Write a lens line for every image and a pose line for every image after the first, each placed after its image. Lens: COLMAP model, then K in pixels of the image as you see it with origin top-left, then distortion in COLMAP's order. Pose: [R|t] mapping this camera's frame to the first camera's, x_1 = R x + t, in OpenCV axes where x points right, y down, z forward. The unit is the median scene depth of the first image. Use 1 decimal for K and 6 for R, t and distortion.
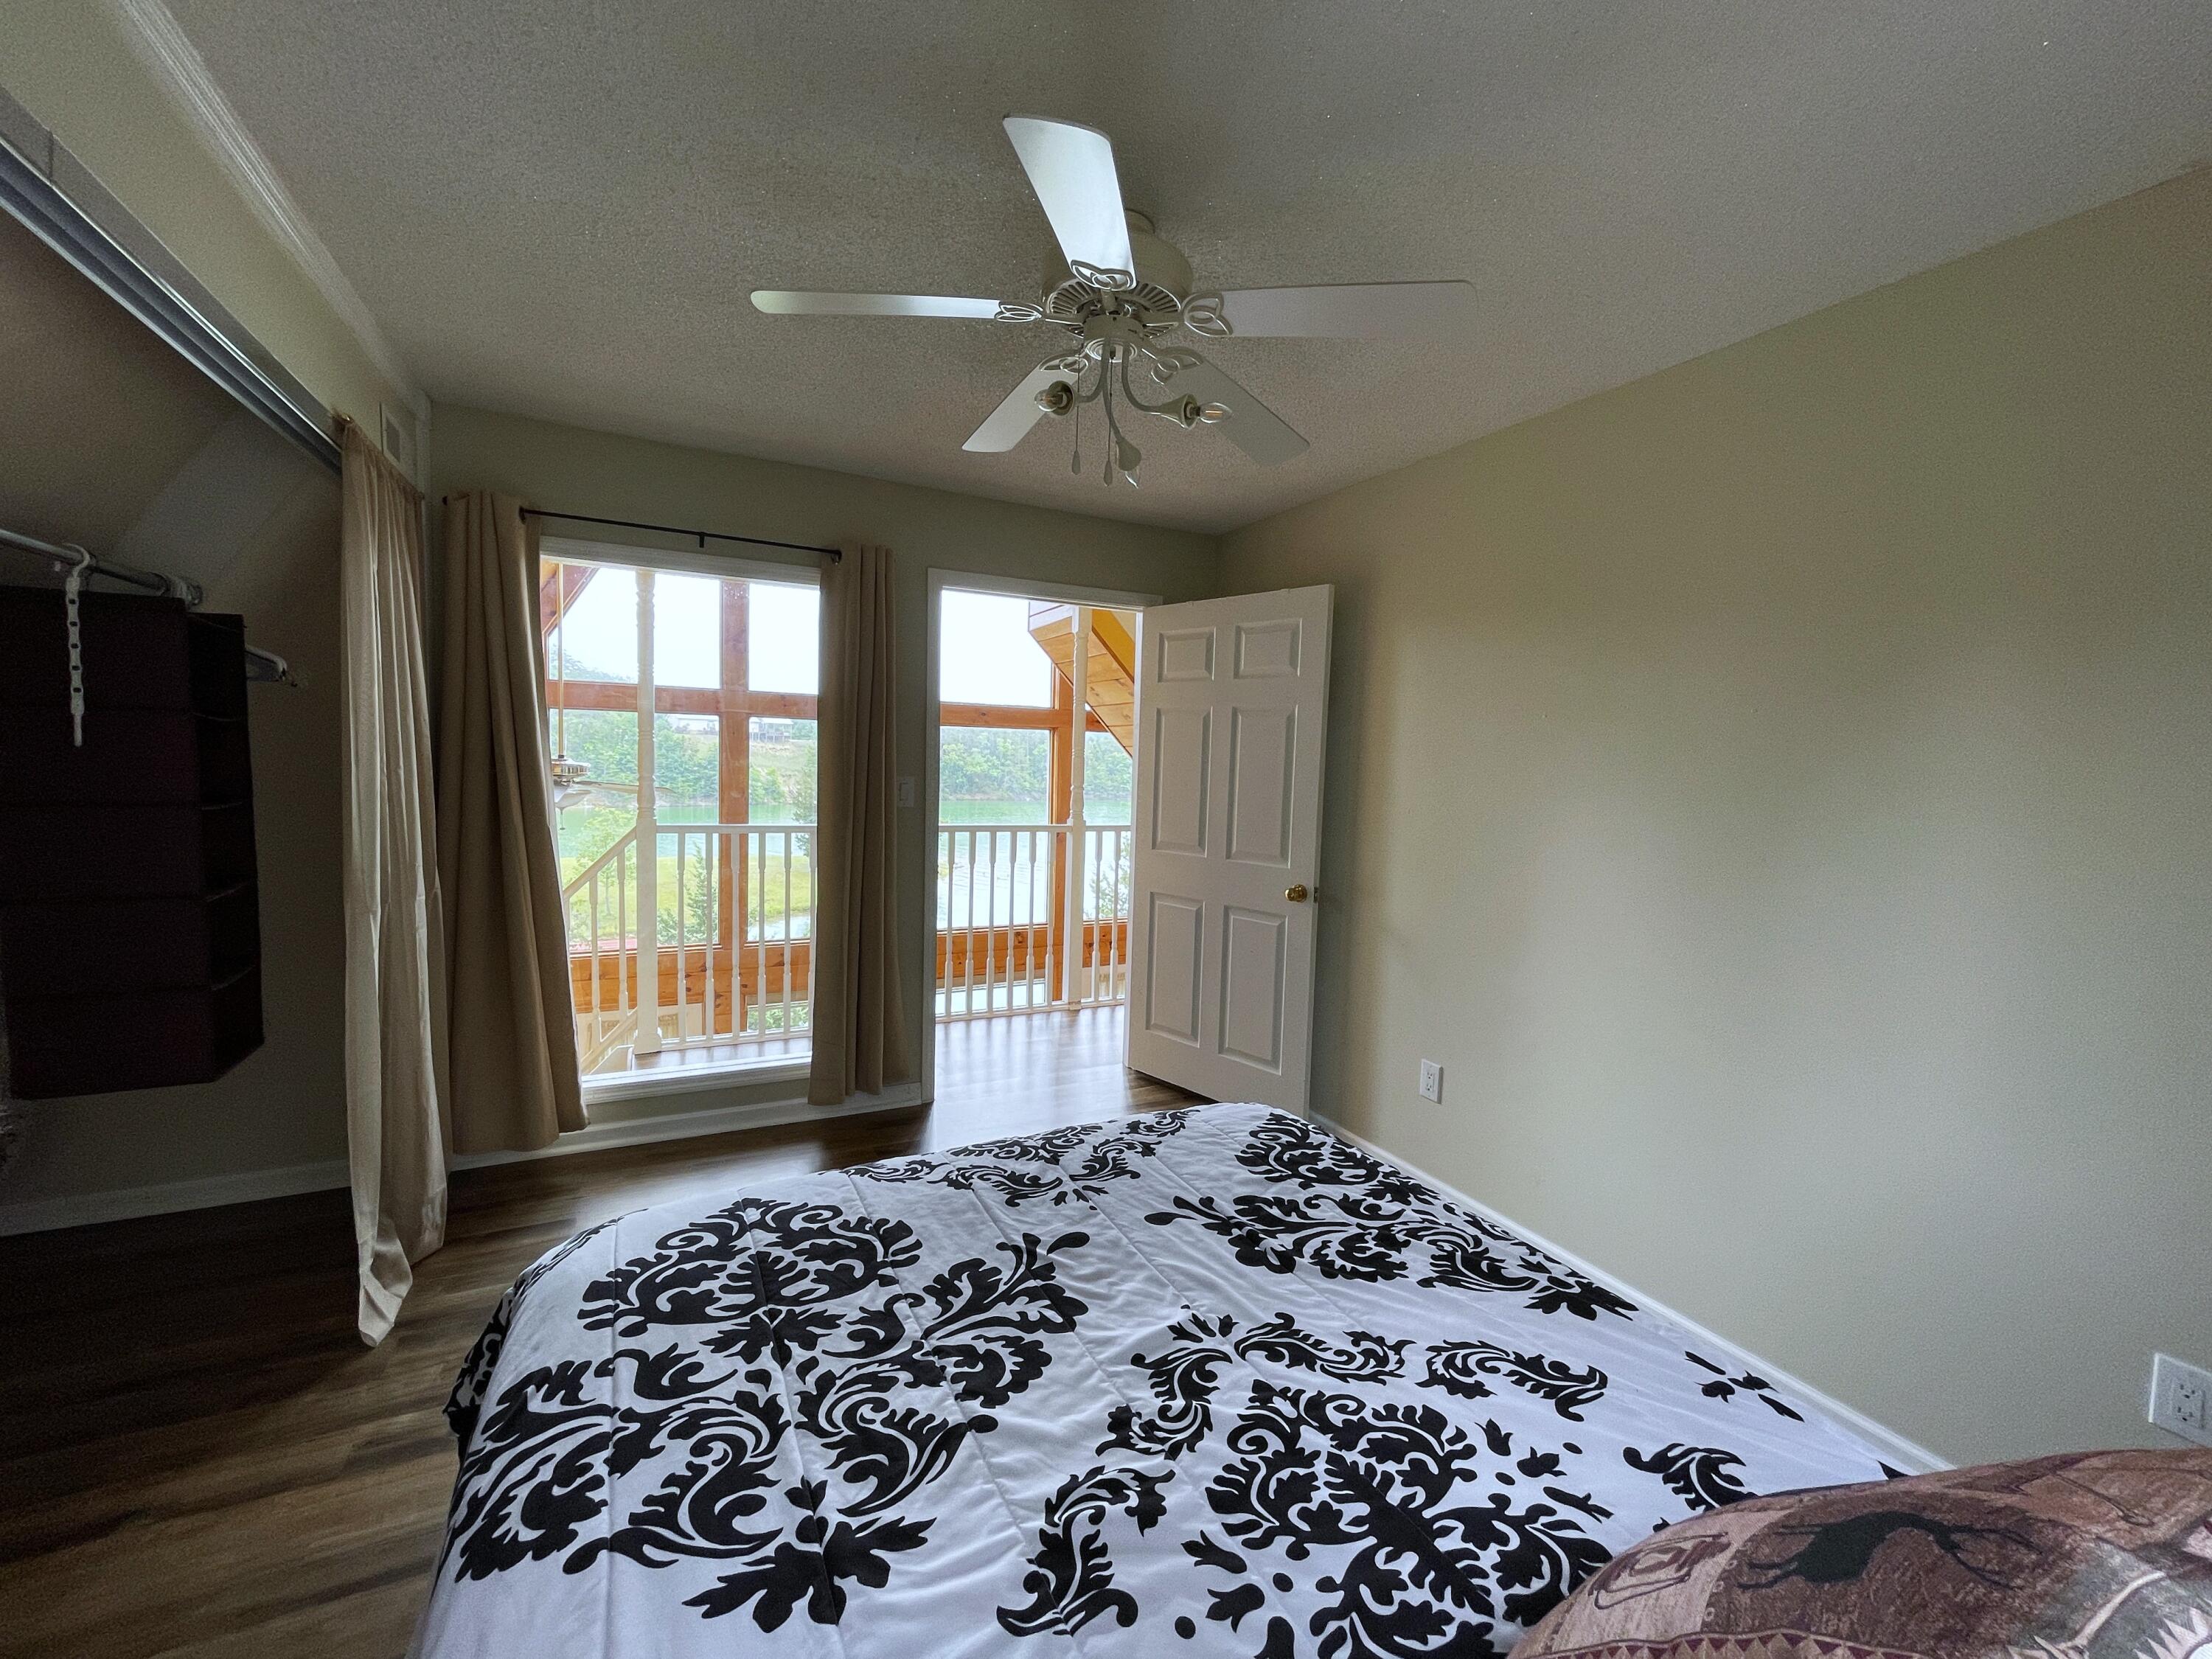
lens RADIAL K [[896.6, 0, 1110.8], [0, 896.6, 823.4], [0, 0, 1]] dist [-0.002063, -0.000945]
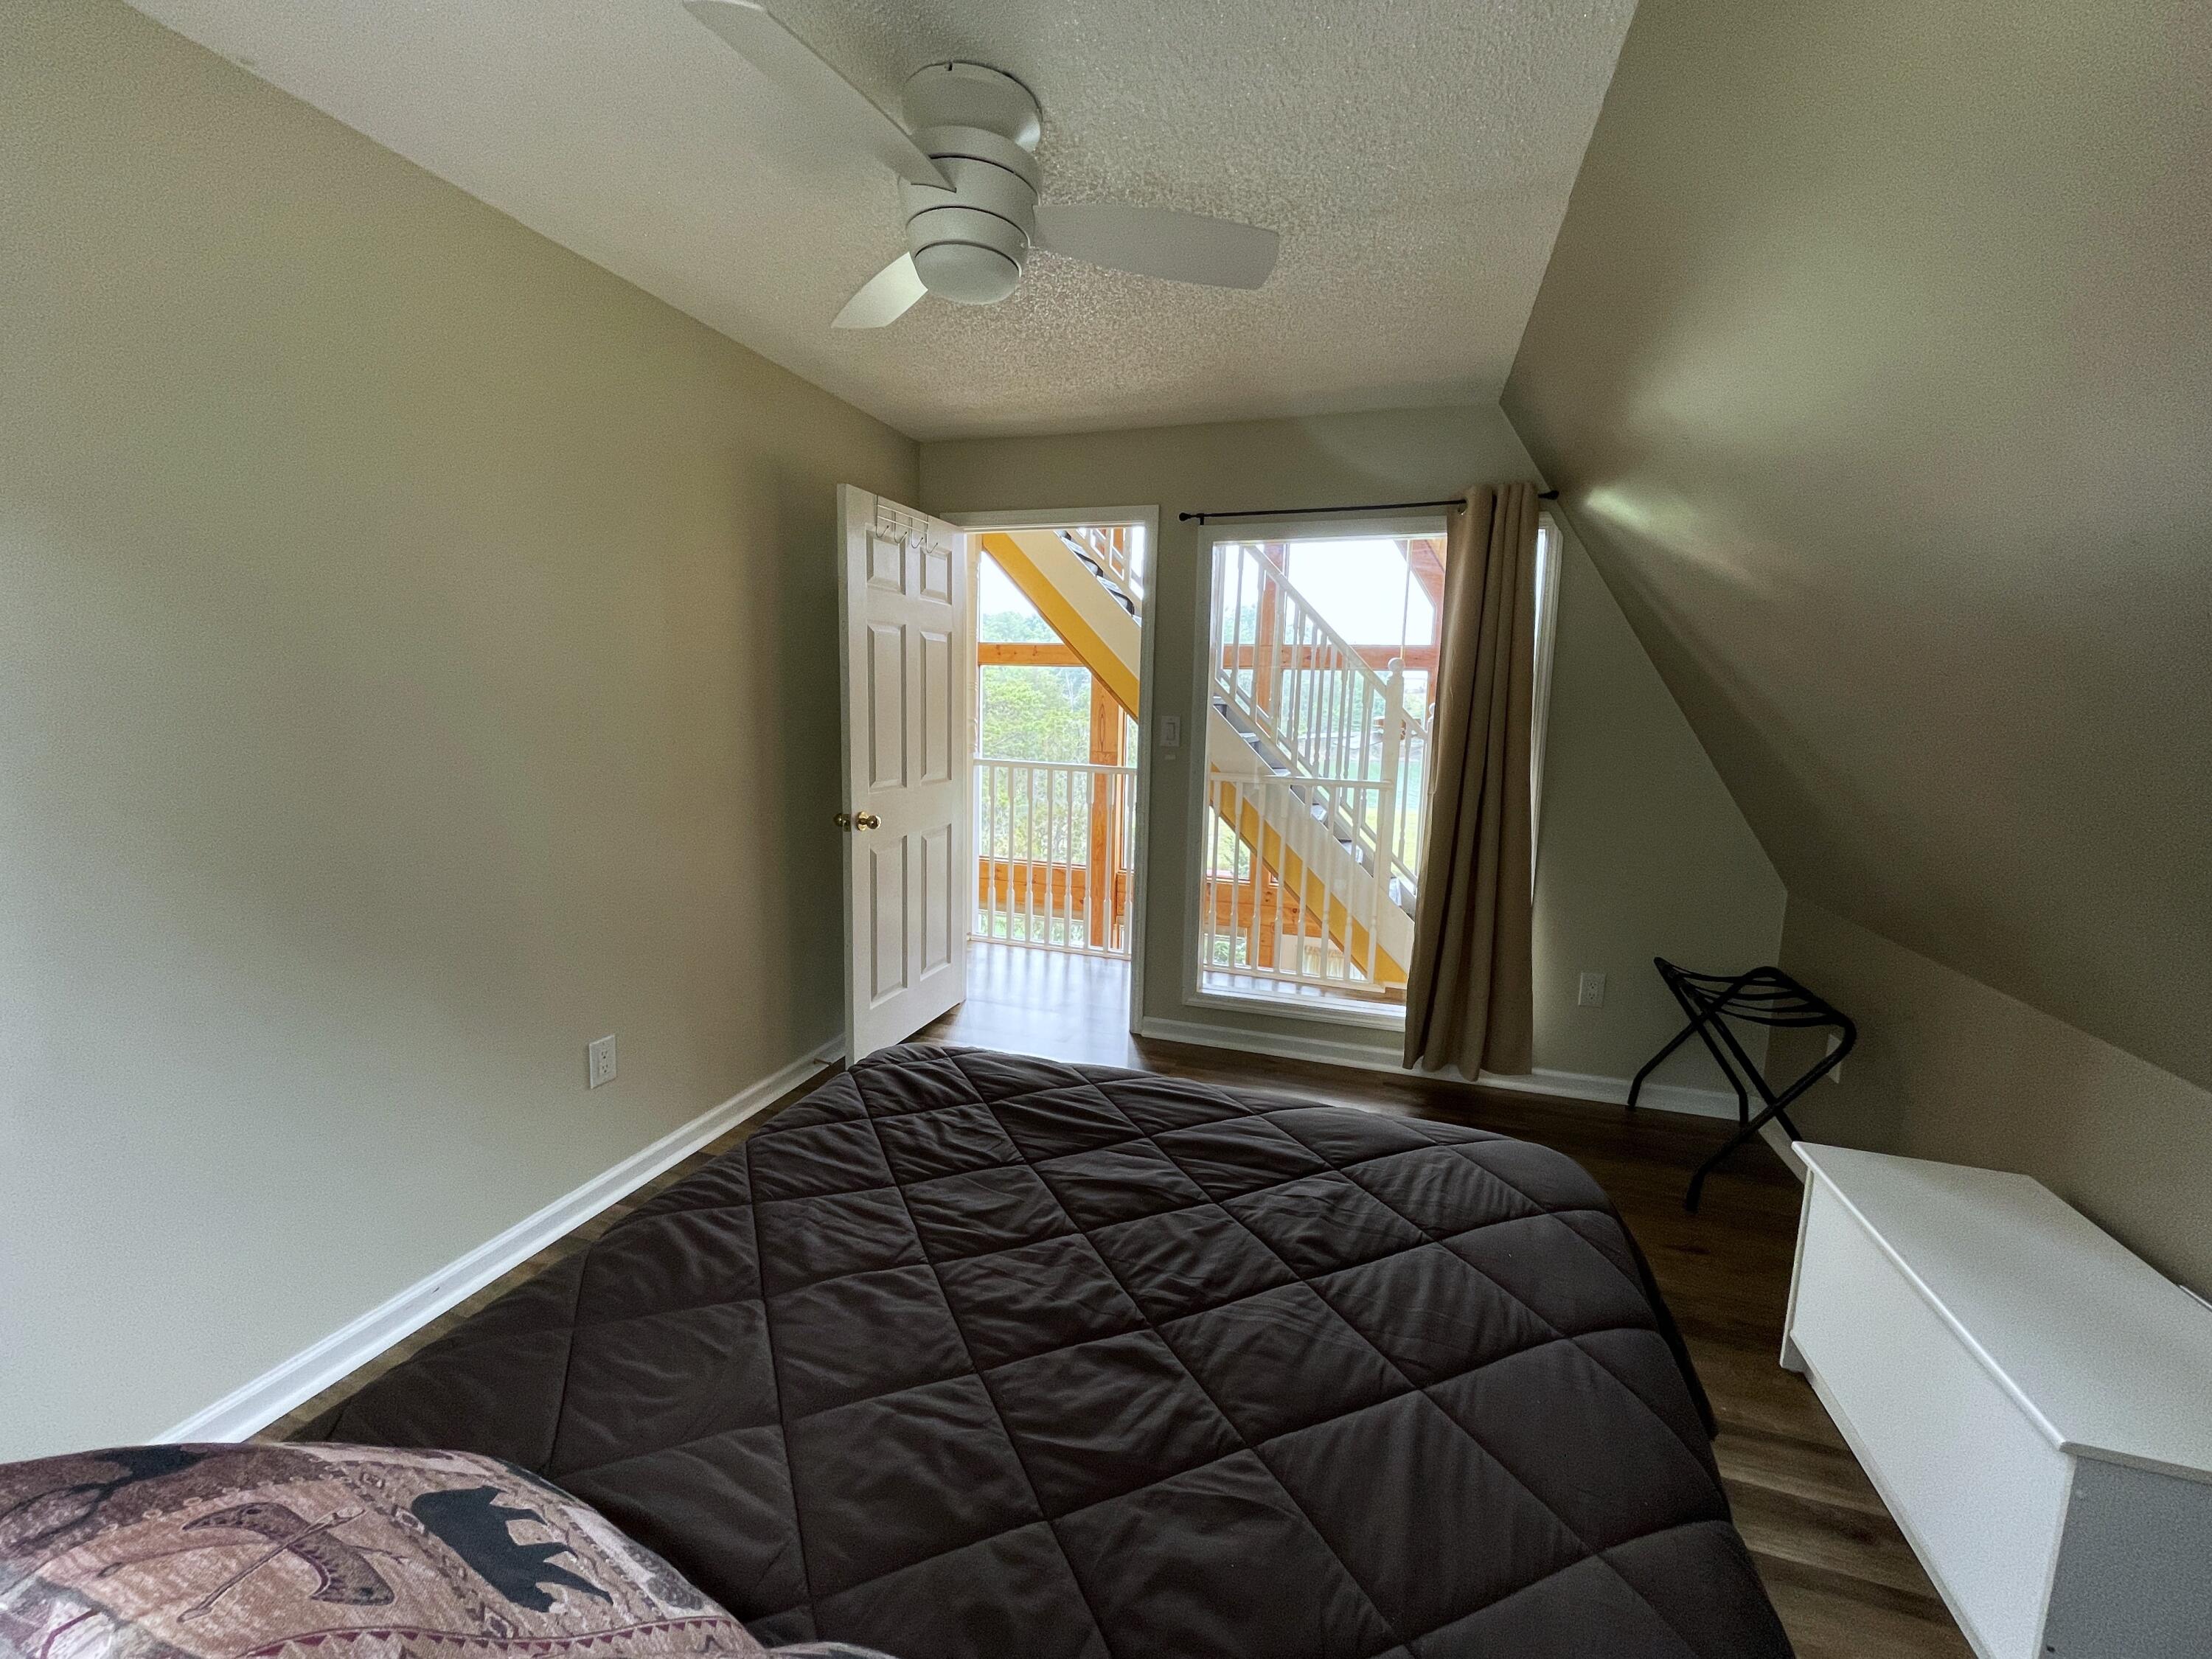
lens RADIAL K [[896.6, 0, 1112.7], [0, 896.6, 834.0], [0, 0, 1]] dist [-0.002063, -0.000945]
pose [[0.722951, 0.094433, -0.684415, 0.594009], [-0.055899, 0.995362, 0.078291, -0.001017], [0.688634, -0.018343, 0.724877, 0.298080]]
